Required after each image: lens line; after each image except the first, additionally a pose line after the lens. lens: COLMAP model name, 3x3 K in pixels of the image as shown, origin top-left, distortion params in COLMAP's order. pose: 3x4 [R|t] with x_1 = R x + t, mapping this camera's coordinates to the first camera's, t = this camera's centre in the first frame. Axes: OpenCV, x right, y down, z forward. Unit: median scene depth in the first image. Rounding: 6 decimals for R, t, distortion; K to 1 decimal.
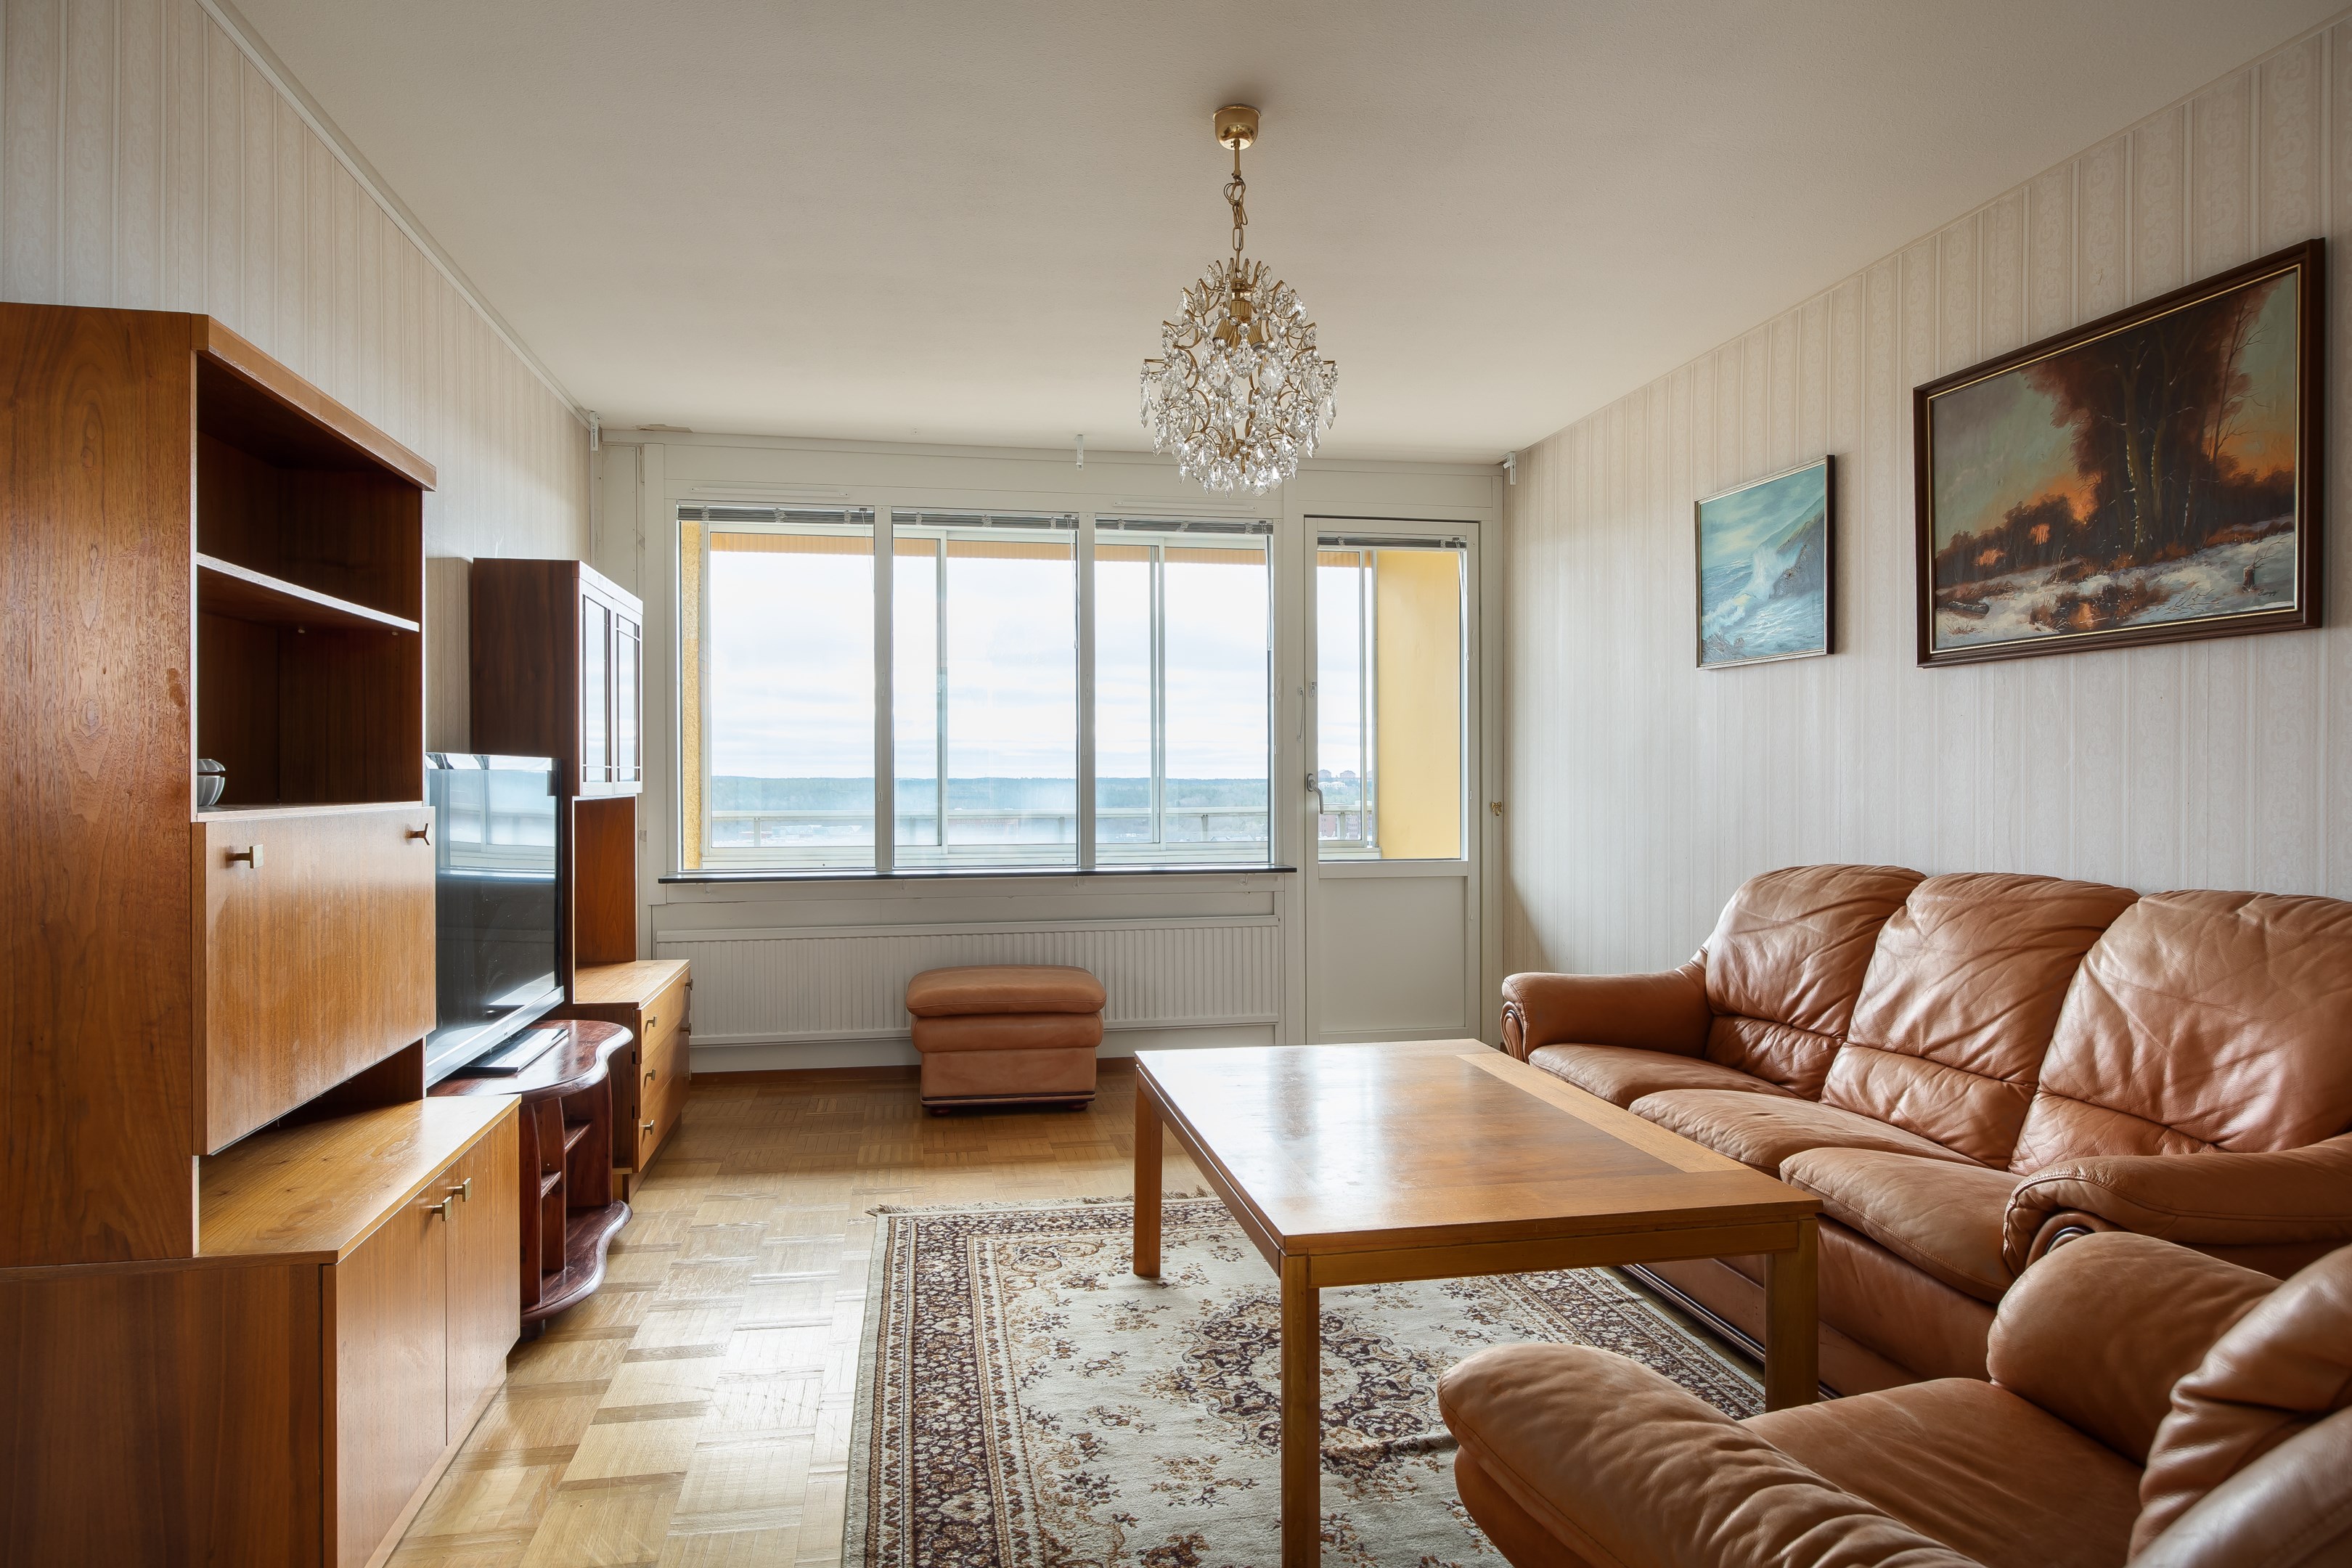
lens RADIAL K [[1392.2, 0, 1176.0], [0, 1392.2, 784.0], [0, 0, 1]] dist [0.005449, 0.000921]
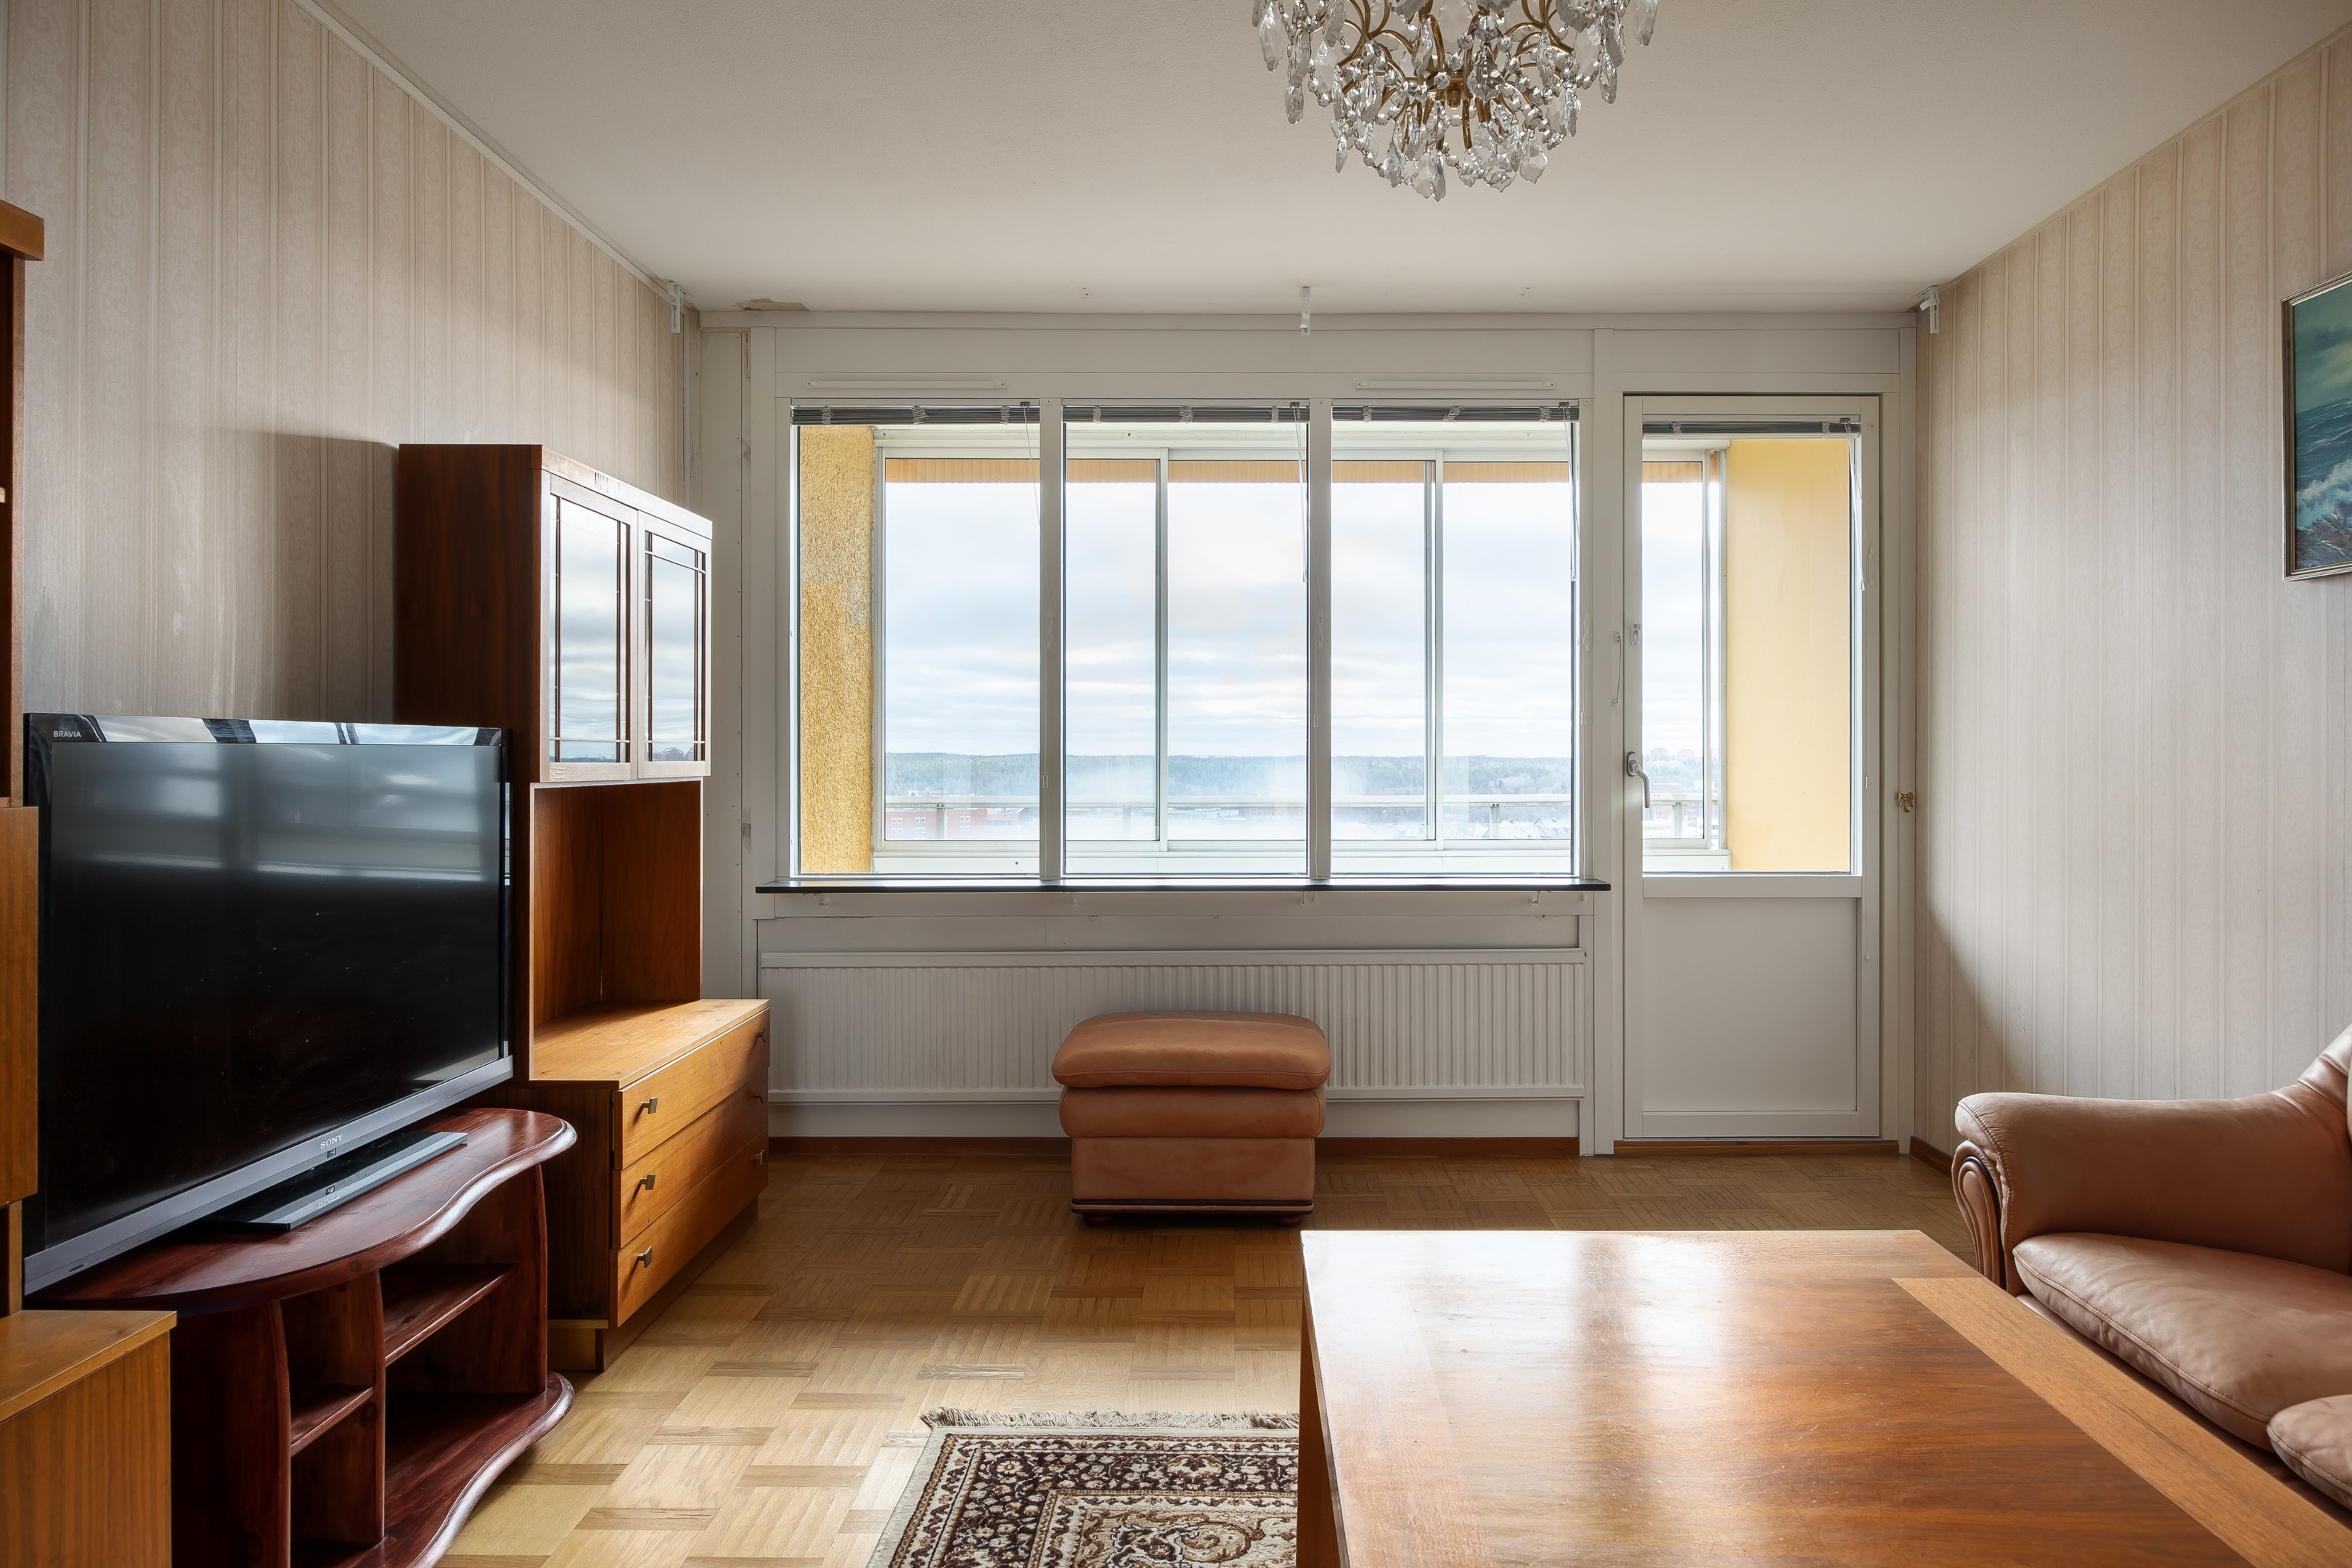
lens RADIAL K [[1422.7, 0, 1249.6], [0, 1422.7, 764.9], [0, 0, 1]] dist [-0.002980, 0.000096]
pose [[0.984741, 0.003260, -0.173998, 0.045009], [-0.002854, 0.999993, 0.002585, -0.002990], [0.174005, -0.002049, 0.984743, 0.360962]]
